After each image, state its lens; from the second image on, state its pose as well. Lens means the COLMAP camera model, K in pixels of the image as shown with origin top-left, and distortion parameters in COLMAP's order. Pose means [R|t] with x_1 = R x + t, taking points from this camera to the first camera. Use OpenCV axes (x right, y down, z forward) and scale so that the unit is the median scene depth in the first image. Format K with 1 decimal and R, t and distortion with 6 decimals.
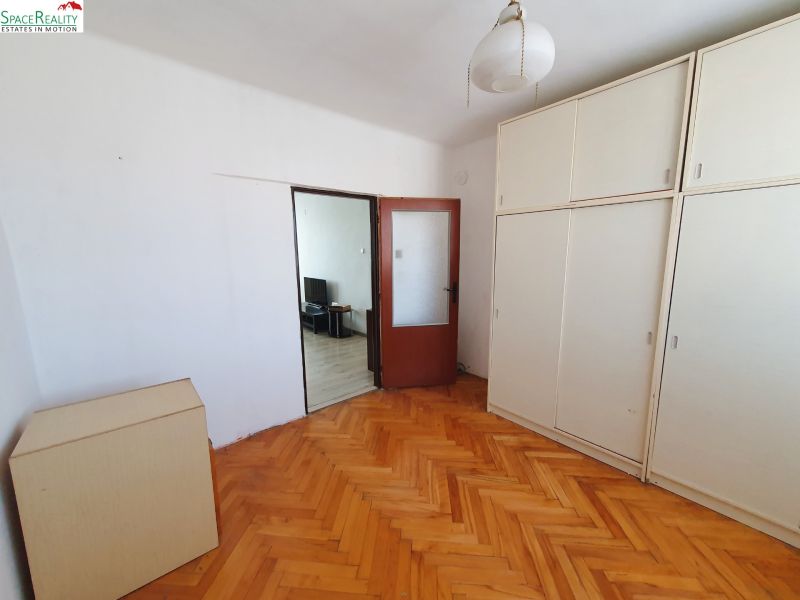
lens RADIAL K [[314.3, 0, 397.4], [0, 314.3, 298.3], [0, 0, 1]] dist [0.002277, 0.000295]
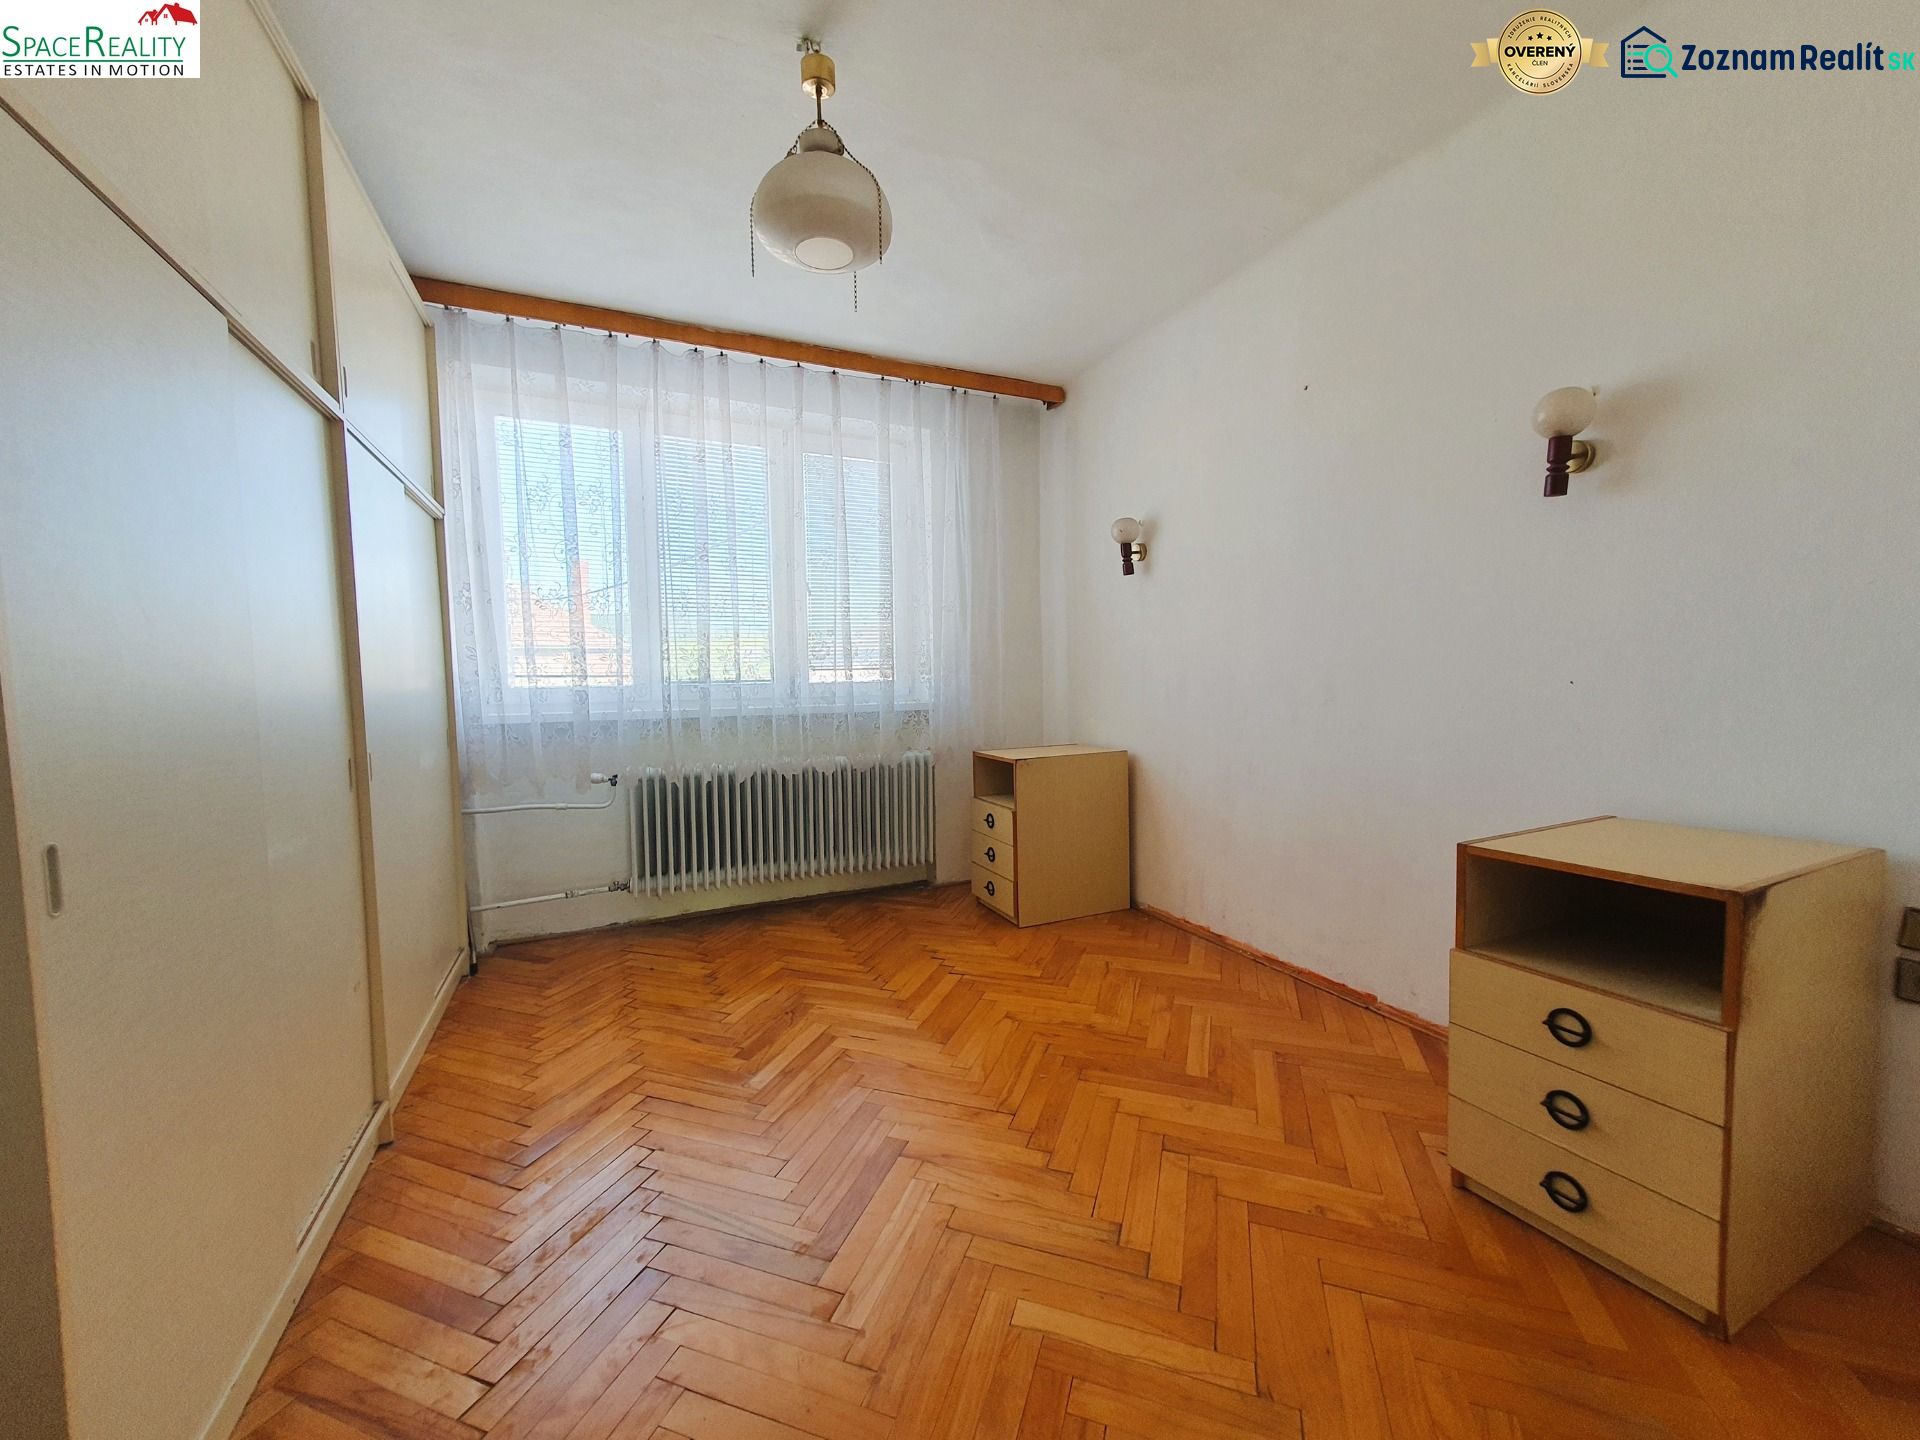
lens RADIAL K [[754.4, 0, 953.8], [0, 754.4, 715.9], [0, 0, 1]] dist [0.002277, 0.000295]
pose [[-0.965346, 0.014698, 0.260560, -0.036655], [0.065325, 0.980238, 0.186726, -0.015913], [-0.252666, 0.197276, -0.947229, 0.395500]]
